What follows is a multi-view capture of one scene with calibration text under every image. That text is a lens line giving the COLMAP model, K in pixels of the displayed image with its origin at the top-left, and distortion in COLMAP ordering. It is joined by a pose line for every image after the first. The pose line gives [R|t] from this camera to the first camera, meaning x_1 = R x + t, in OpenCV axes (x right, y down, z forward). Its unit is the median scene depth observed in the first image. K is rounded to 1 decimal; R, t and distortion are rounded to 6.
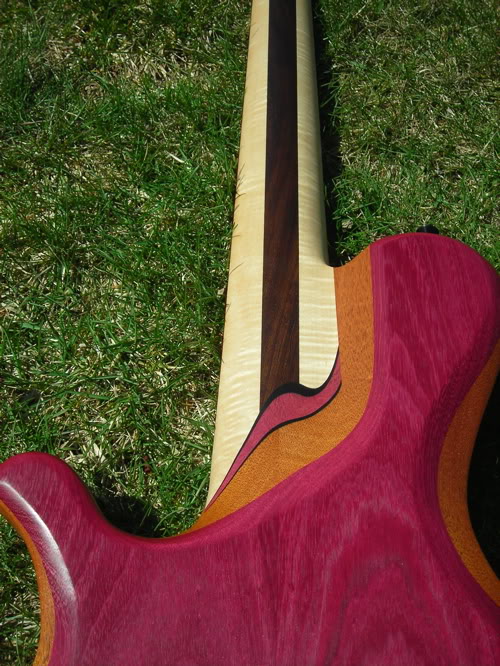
lens RADIAL K [[917.2, 0, 250.0], [0, 917.2, 333.0], [0, 0, 1]] dist [-0.195039, 0.209915]
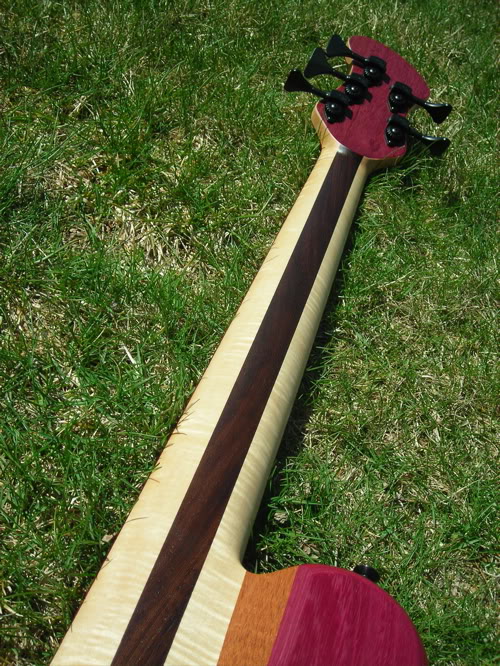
lens RADIAL K [[917.2, 0, 250.0], [0, 917.2, 333.0], [0, 0, 1]] dist [-0.195039, 0.209915]
pose [[0.902161, 0.428351, 0.051189, -0.031011], [-0.409628, 0.887800, -0.209800, -0.075454], [-0.135314, 0.168305, 0.976404, 0.147752]]
